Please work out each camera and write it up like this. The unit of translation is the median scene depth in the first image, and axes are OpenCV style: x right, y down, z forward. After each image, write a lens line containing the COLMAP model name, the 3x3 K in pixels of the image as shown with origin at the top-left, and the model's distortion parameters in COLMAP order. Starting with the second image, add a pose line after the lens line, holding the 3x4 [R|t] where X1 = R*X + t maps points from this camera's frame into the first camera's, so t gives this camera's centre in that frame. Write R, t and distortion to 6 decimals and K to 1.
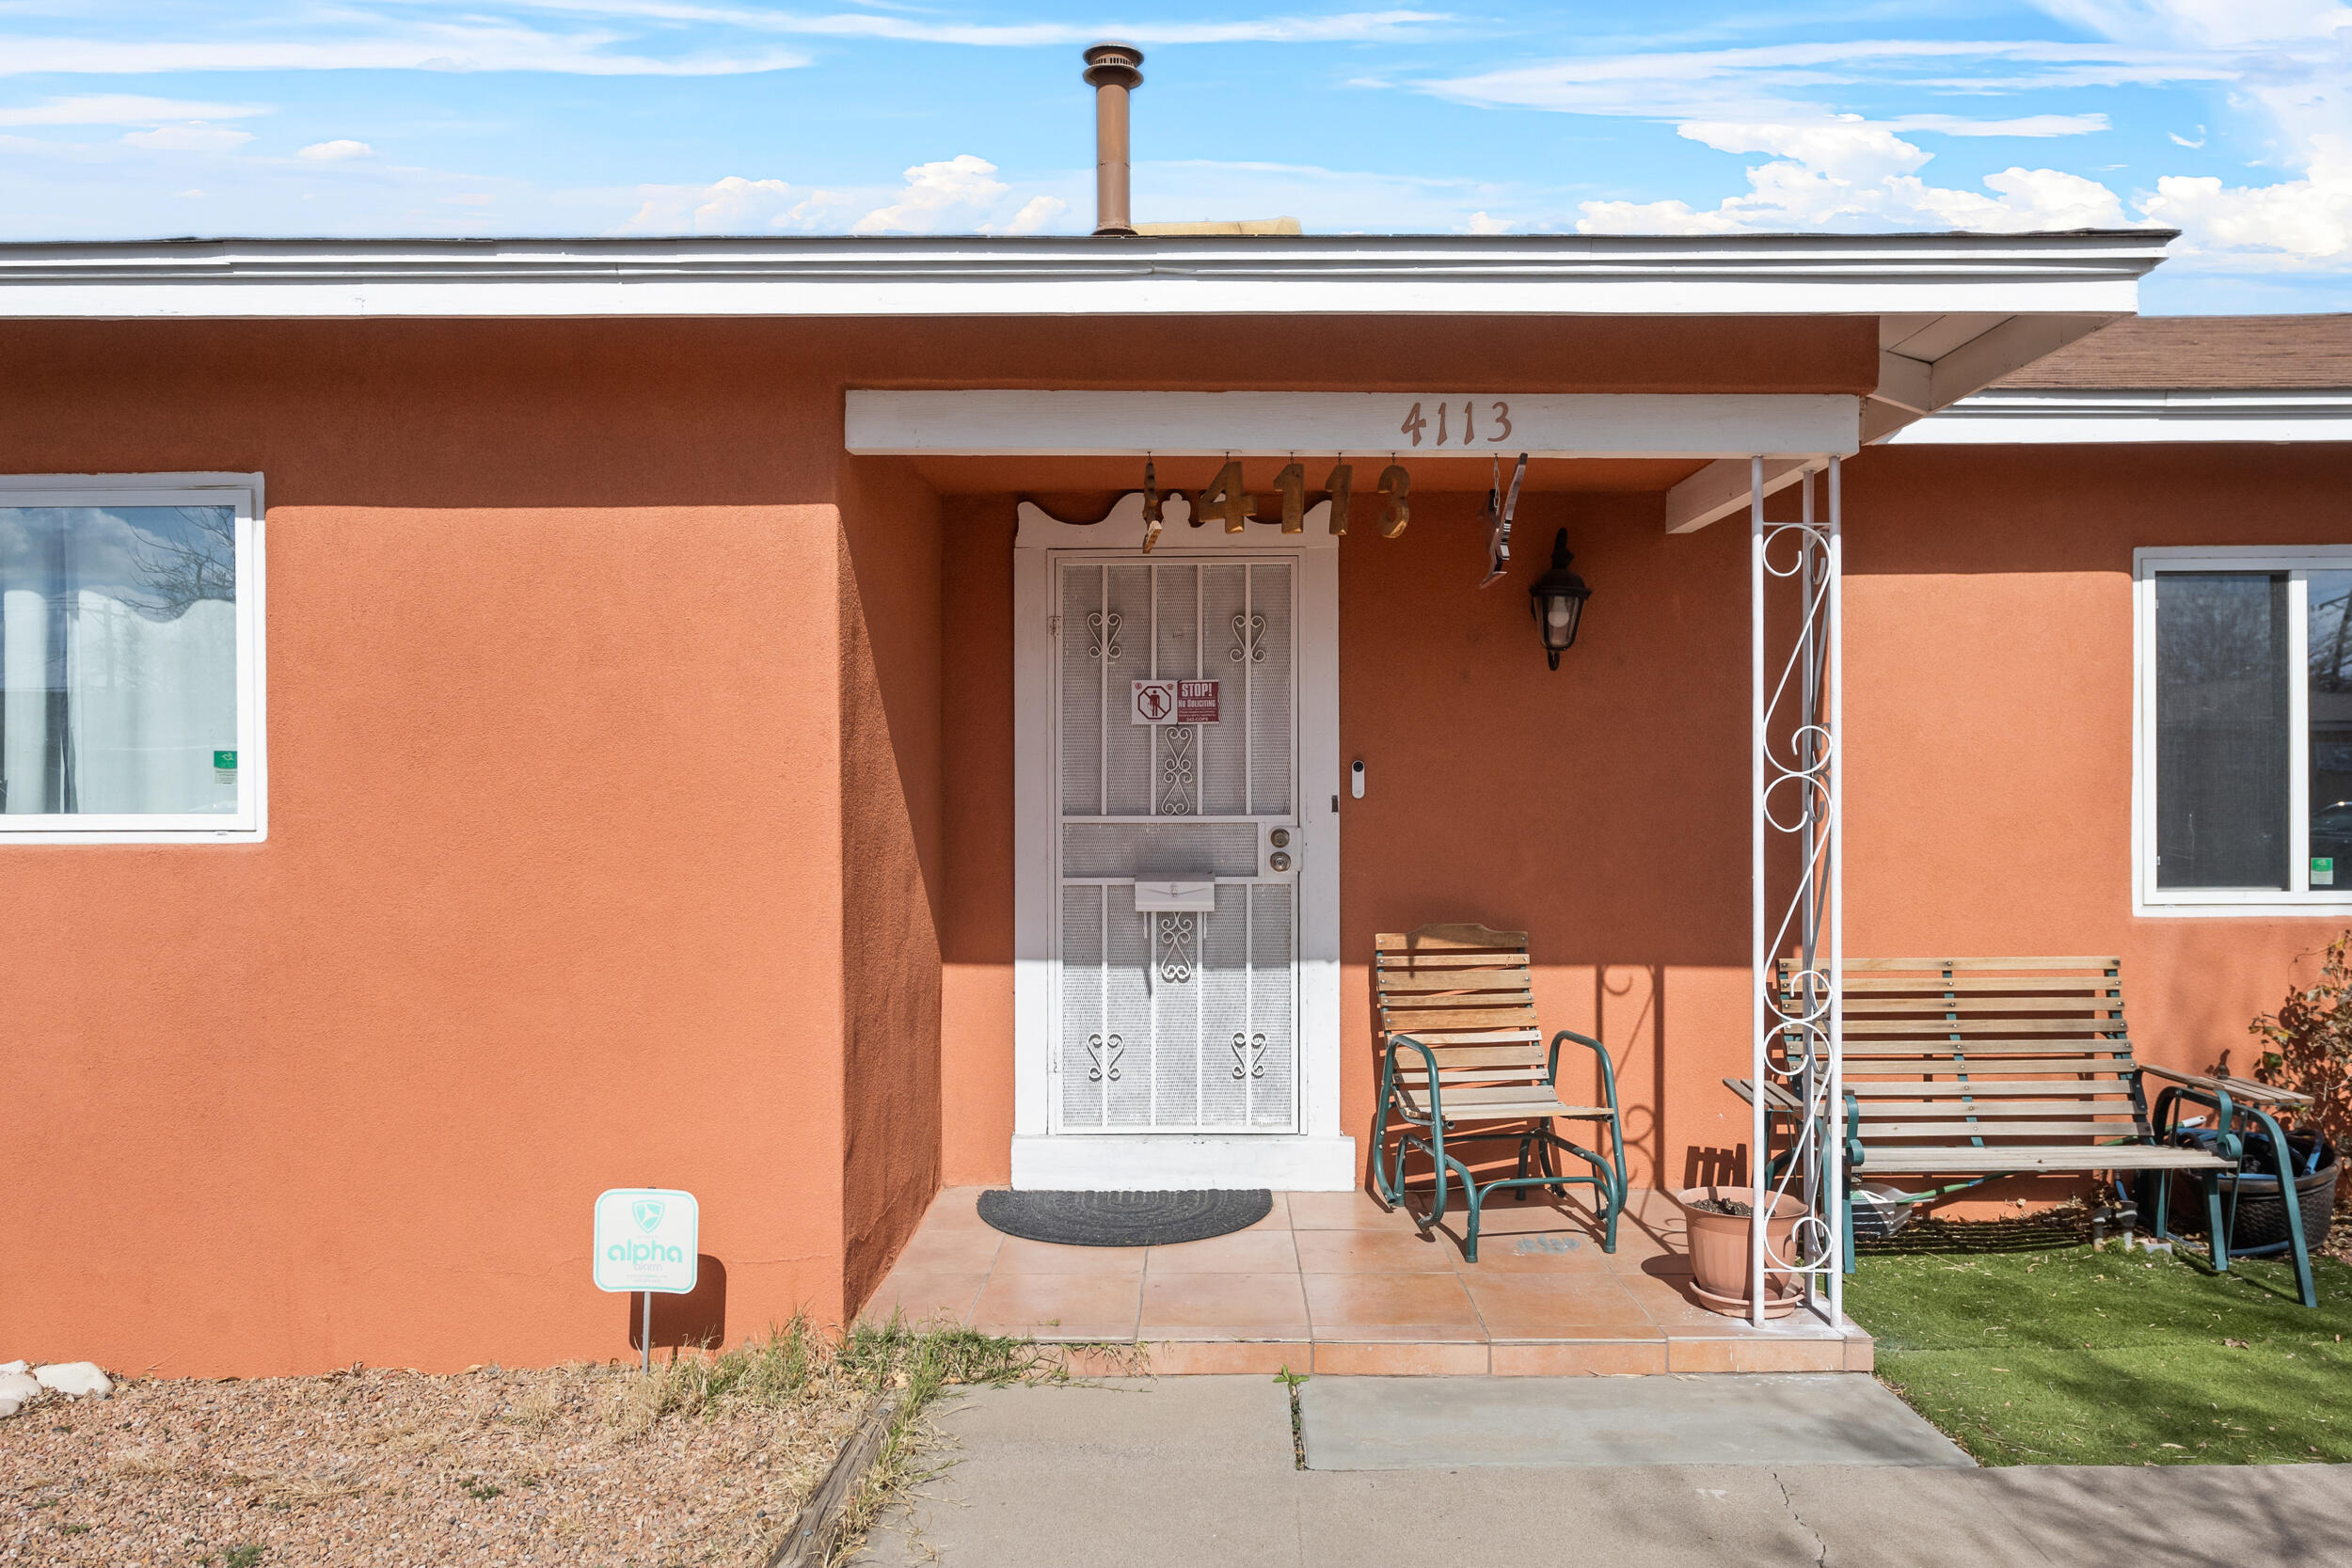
lens RADIAL K [[1663.9, 0, 1102.2], [0, 1663.9, 811.7], [0, 0, 1]] dist [-0.001169, 0.001300]
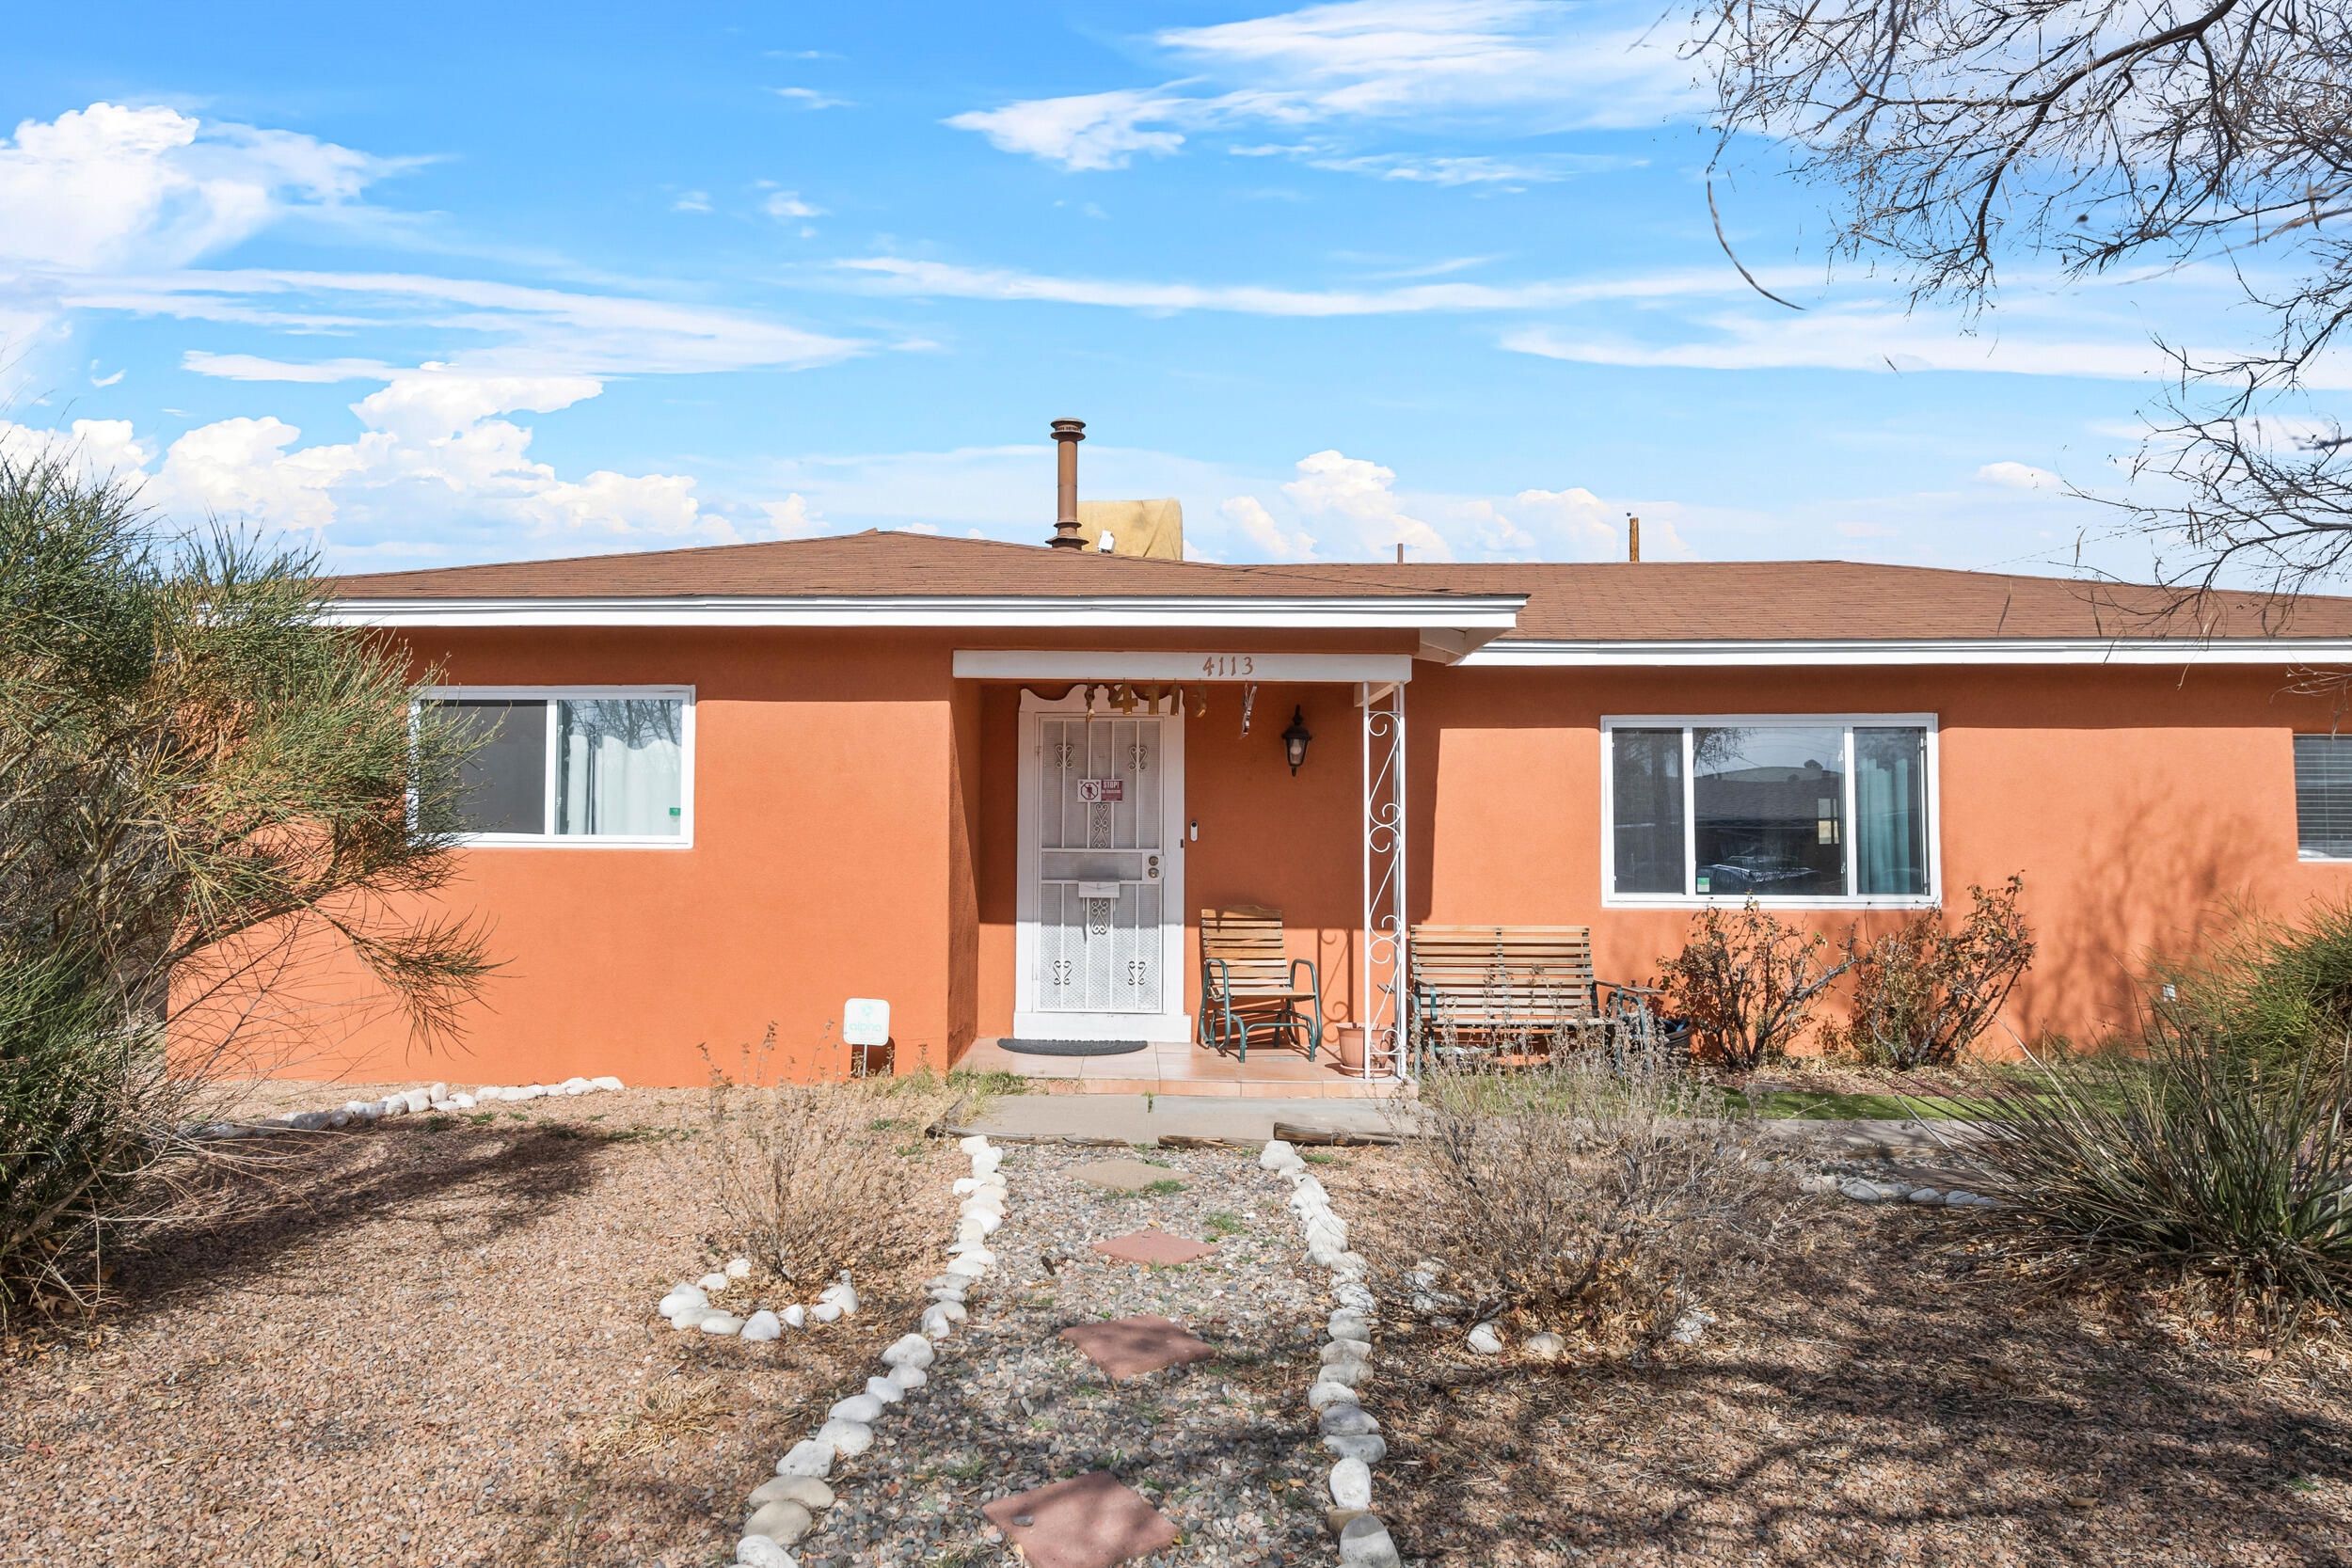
lens RADIAL K [[1459.6, 0, 942.8], [0, 1459.6, 823.2], [0, 0, 1]] dist [-0.005051, -0.002246]
pose [[0.997866, 0.010397, -0.064456, -0.030489], [-0.013391, 0.998843, -0.046191, 0.055306], [0.063901, 0.046956, 0.996851, -0.740125]]
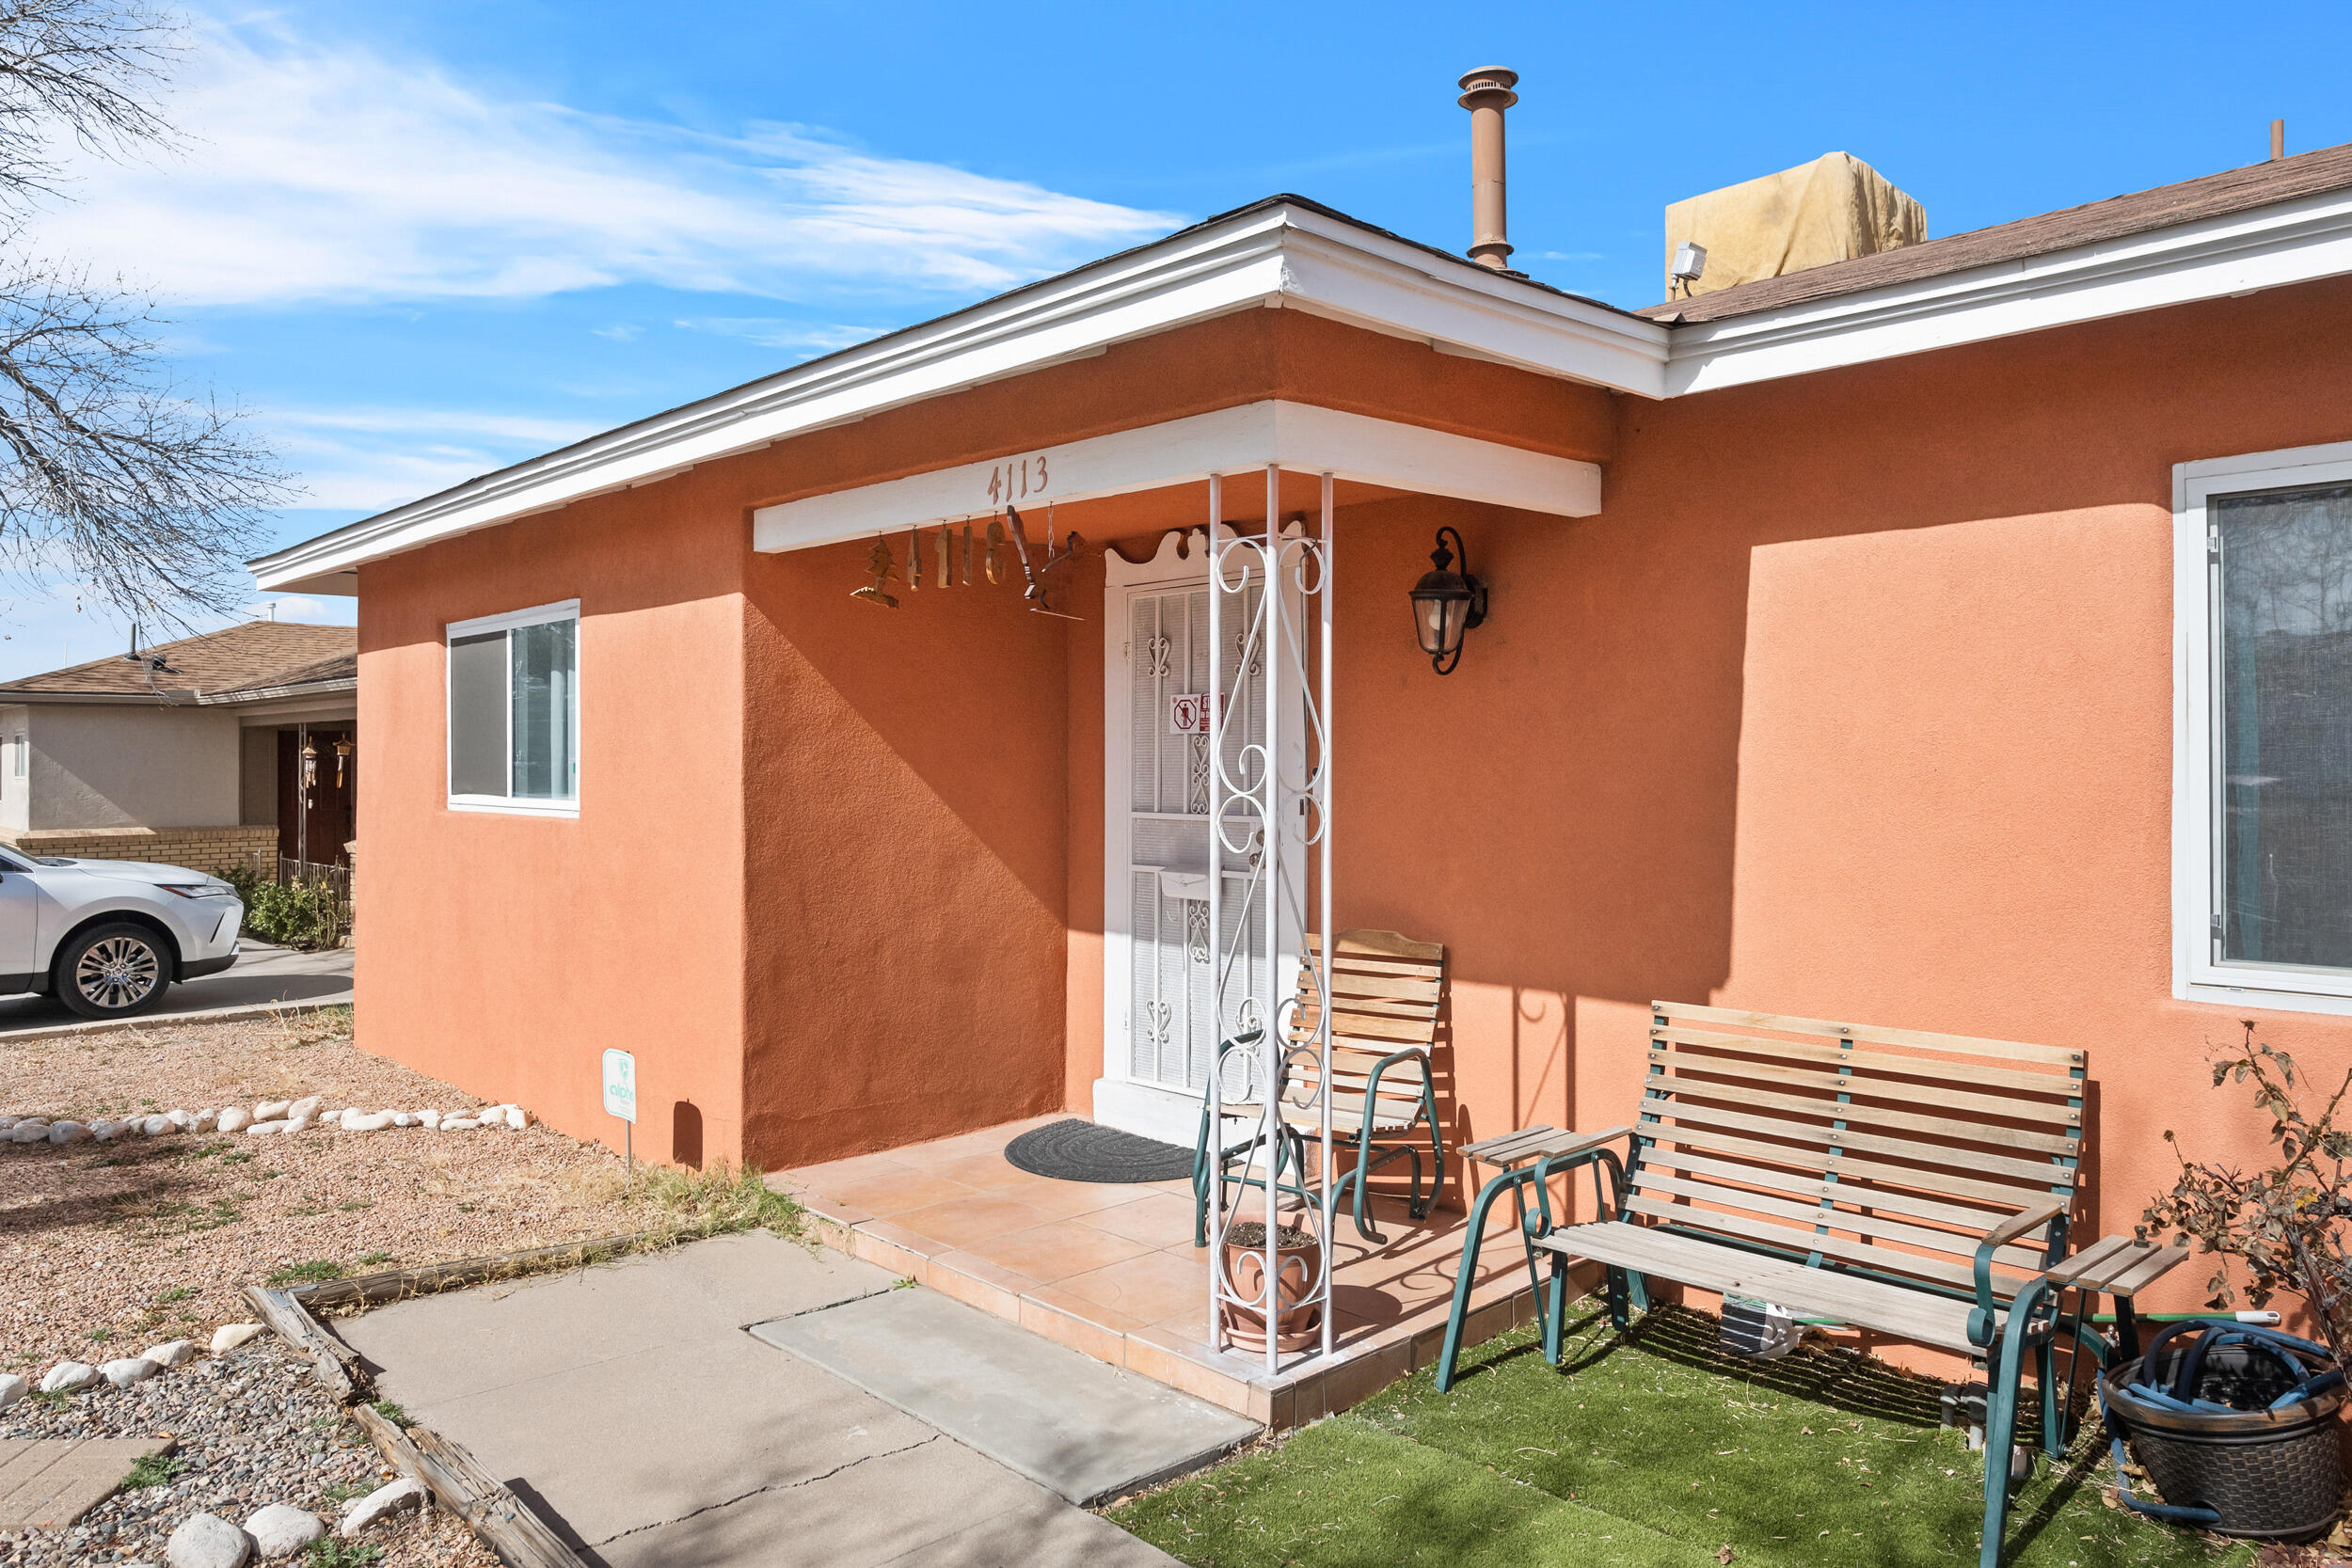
lens RADIAL K [[1570.9, 0, 1178.4], [0, 1570.9, 771.0], [0, 0, 1]] dist [-0.003511, -0.003786]
pose [[0.695141, 0.007831, -0.718831, 0.817207], [-0.010146, 0.999948, 0.001082, -0.028633], [0.718802, 0.006541, 0.695184, 0.257167]]
